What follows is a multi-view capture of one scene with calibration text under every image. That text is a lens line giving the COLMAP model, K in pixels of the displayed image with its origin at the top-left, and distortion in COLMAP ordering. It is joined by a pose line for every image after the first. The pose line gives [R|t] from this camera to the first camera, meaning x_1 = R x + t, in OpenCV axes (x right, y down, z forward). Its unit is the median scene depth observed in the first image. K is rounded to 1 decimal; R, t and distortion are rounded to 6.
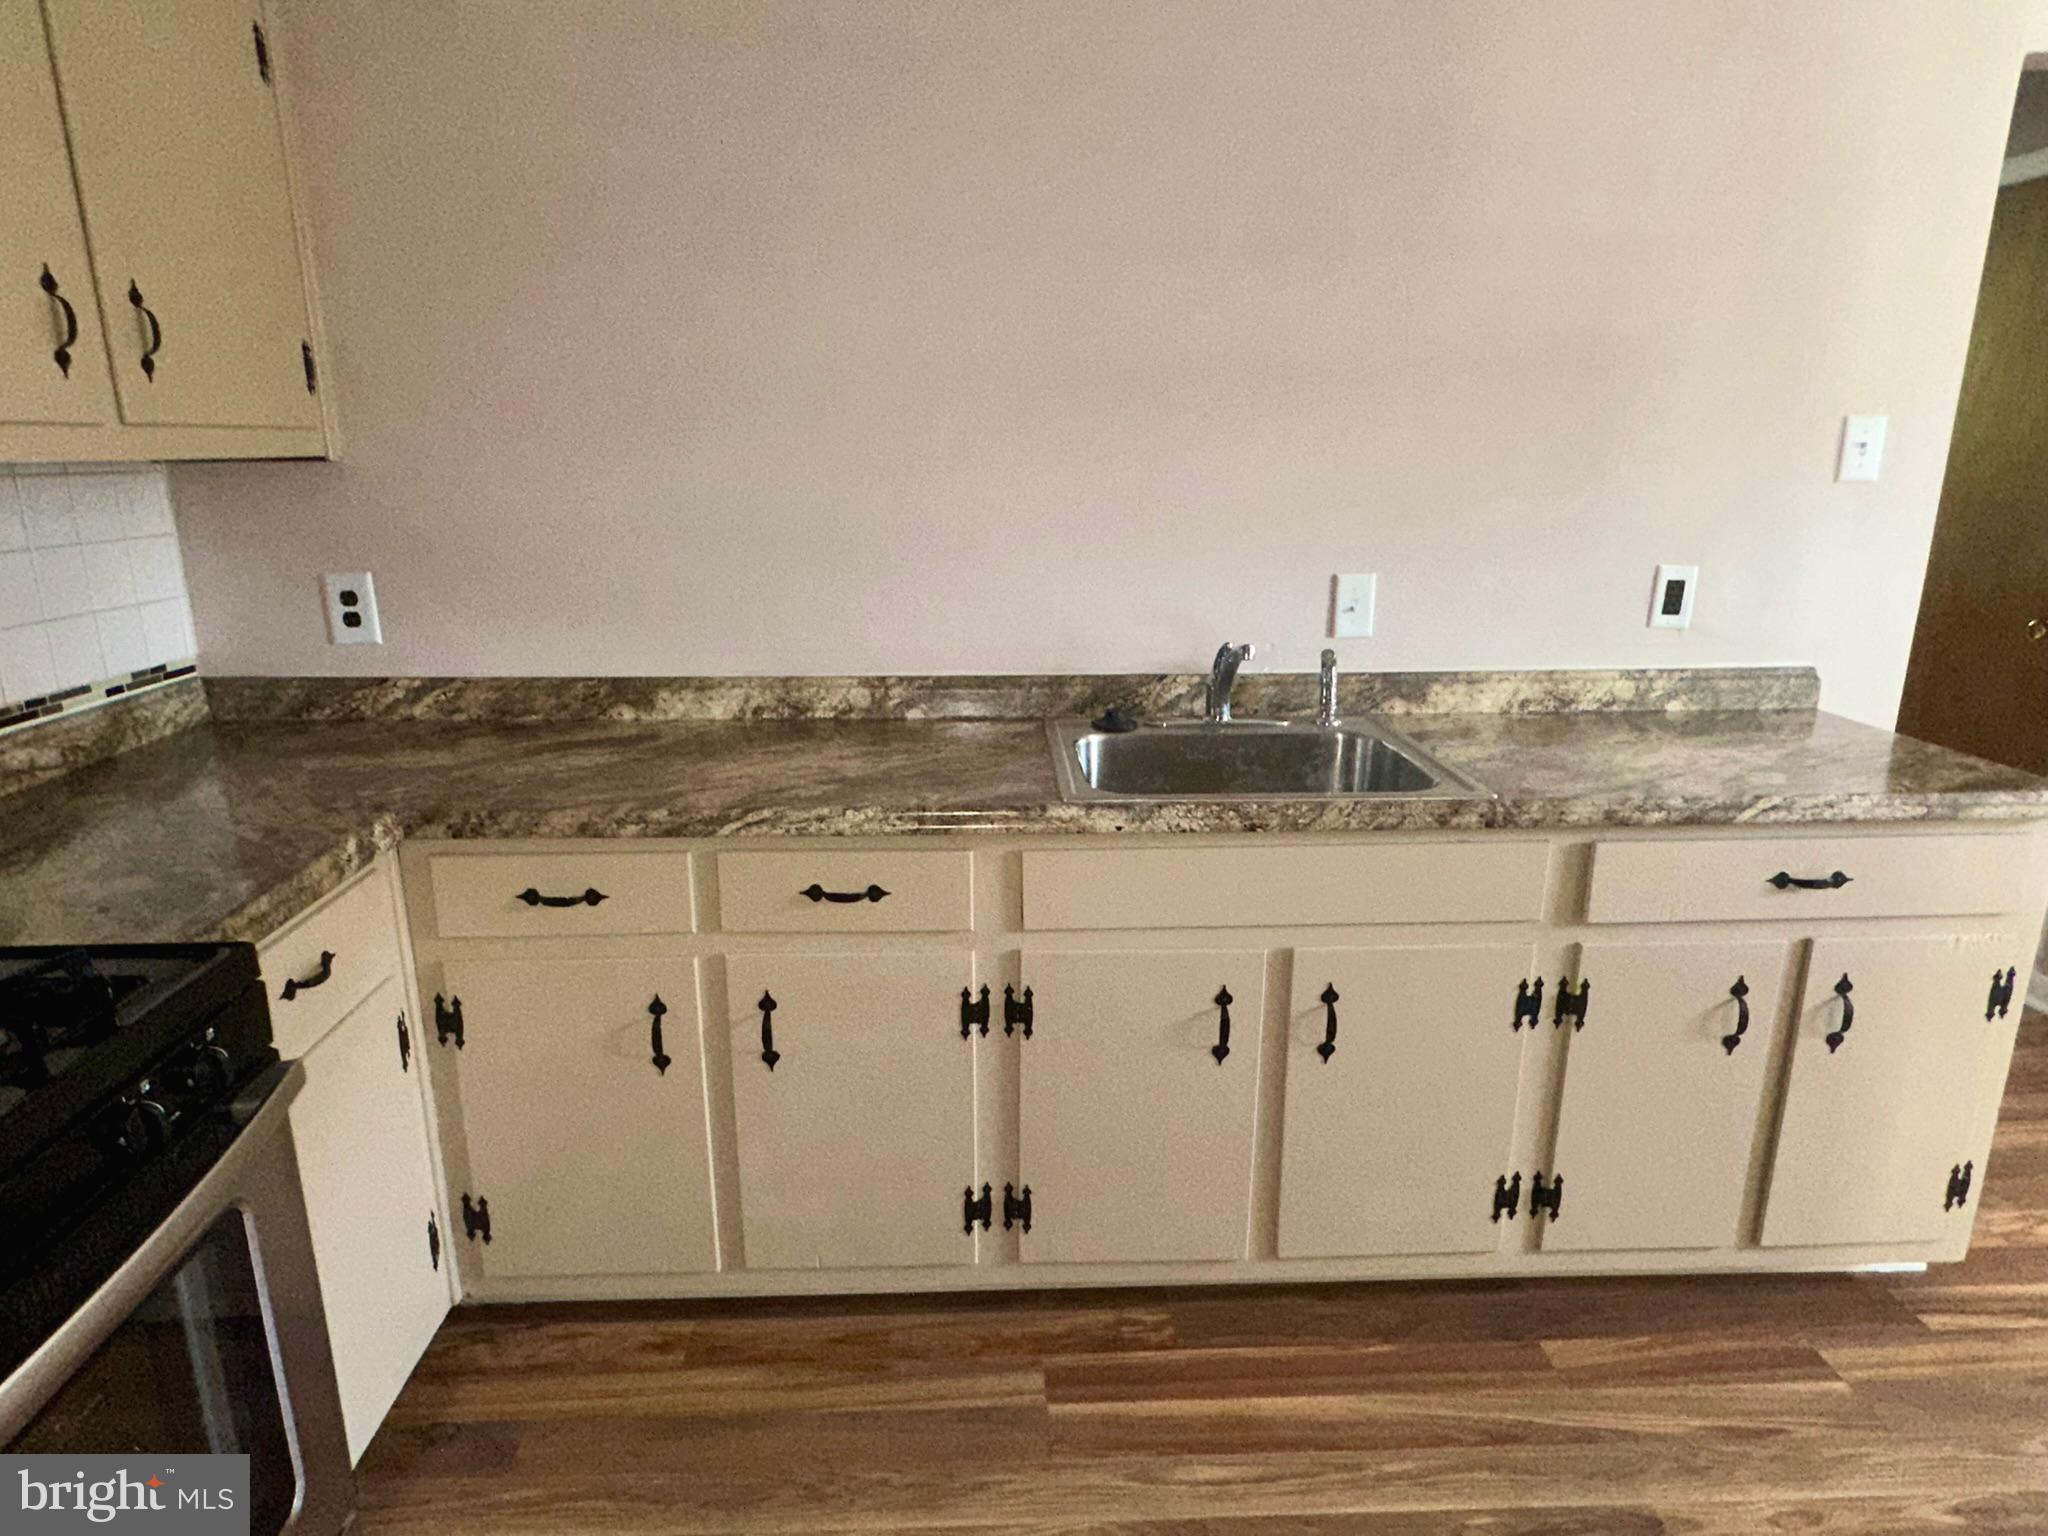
lens RADIAL K [[1233.7, 0, 1010.0], [0, 1233.7, 782.3], [0, 0, 1]] dist [-0.003699, 0.004144]
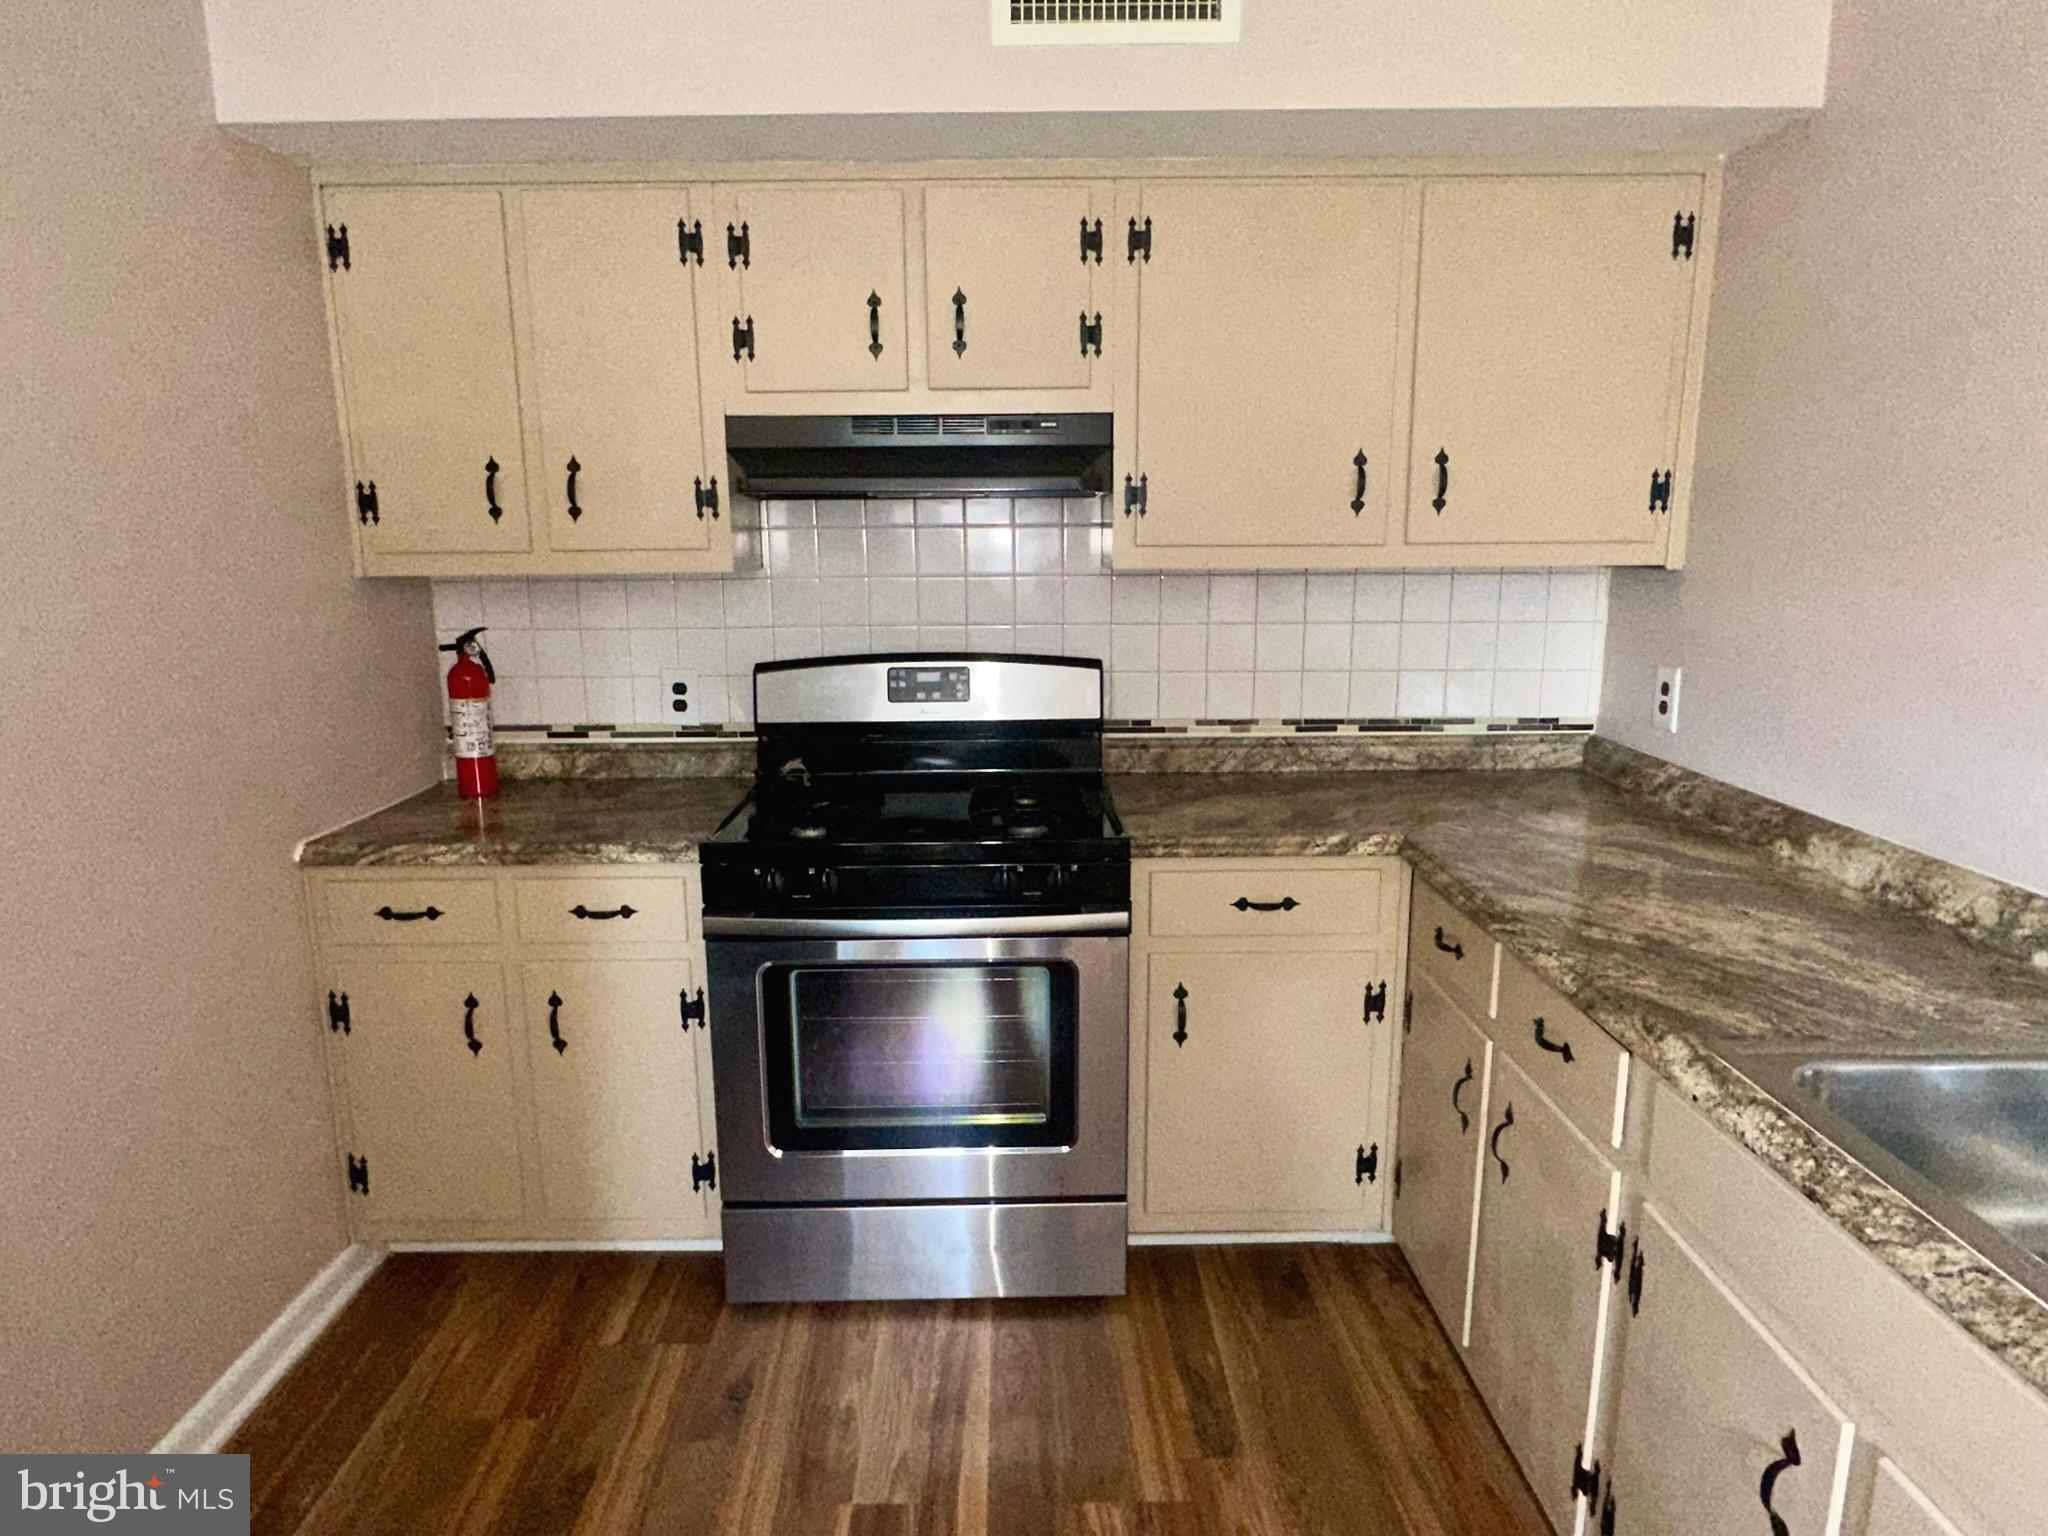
lens RADIAL K [[1233.7, 0, 1018.4], [0, 1233.7, 784.7], [0, 0, 1]] dist [-0.003699, 0.004144]
pose [[-0.021035, 0.202415, -0.979074, 0.622750], [-0.260413, 0.944378, 0.200837, -0.144782], [0.965268, 0.259188, 0.032847, 0.432937]]
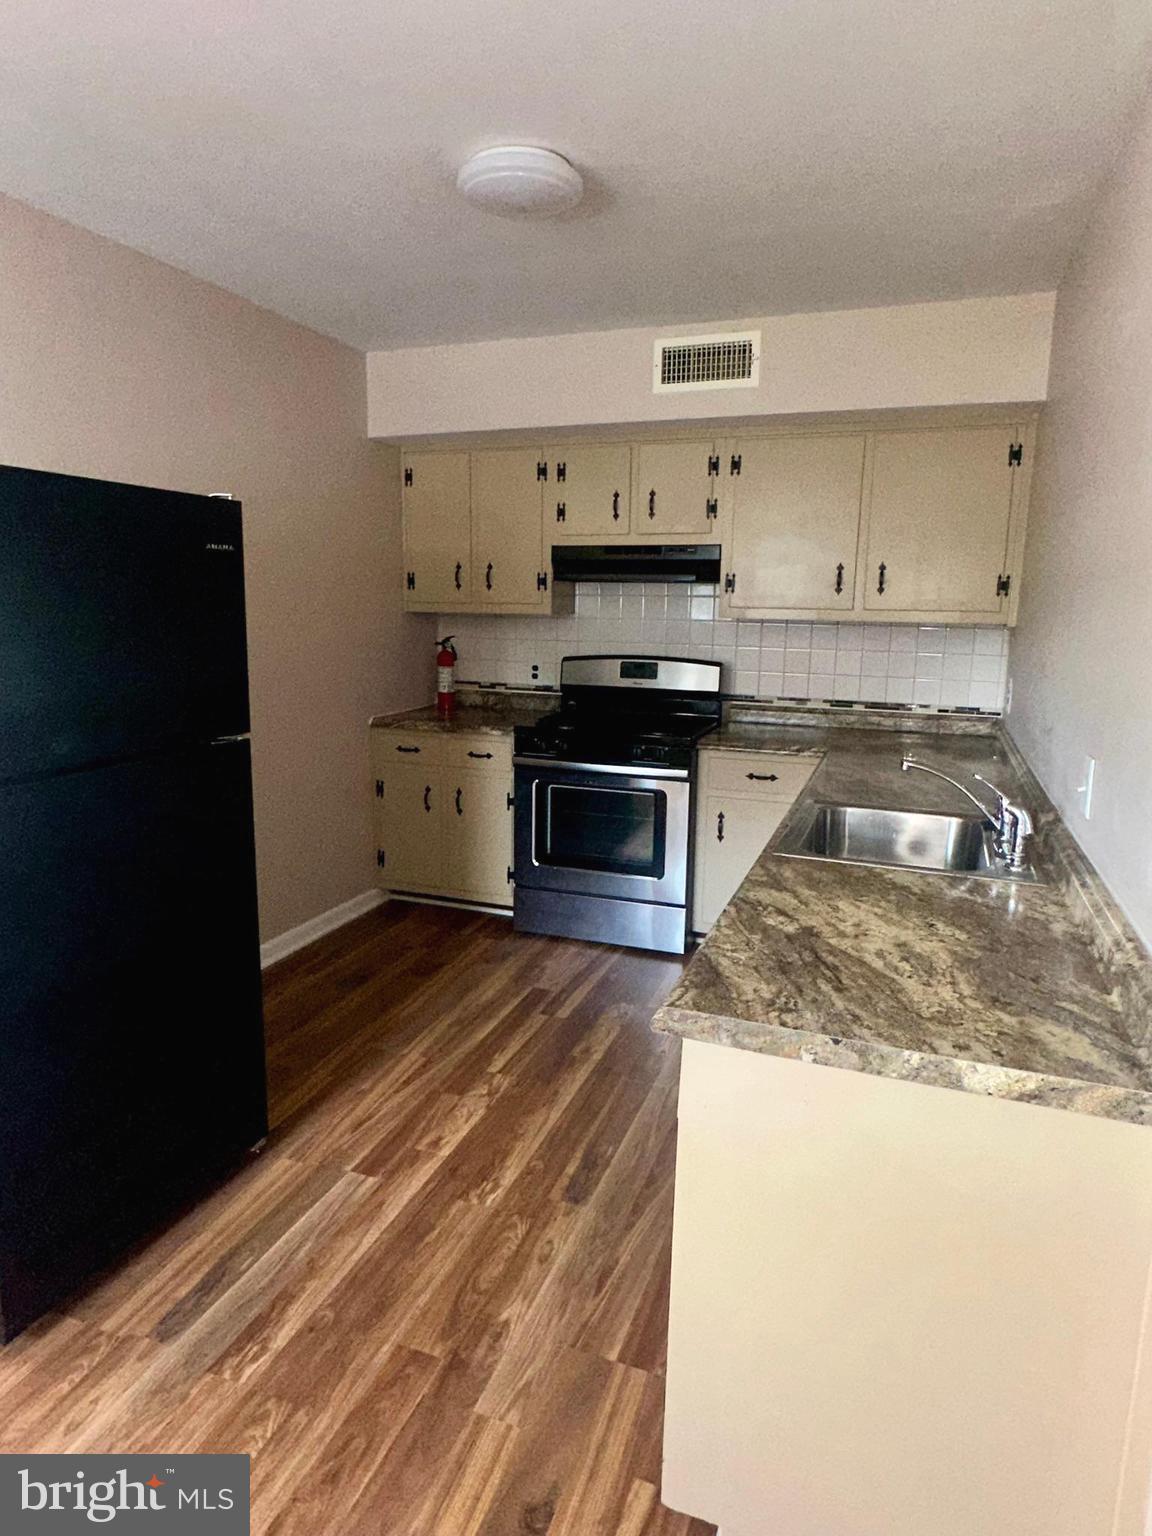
lens RADIAL K [[925.3, 0, 574.1], [0, 925.3, 763.0], [0, 0, 1]] dist [-0.003699, 0.004144]
pose [[-0.375682, 0.163168, -0.912272, 1.257881], [-0.260737, 0.926006, 0.272999, -0.283848], [0.889314, 0.340424, -0.305340, 0.899936]]
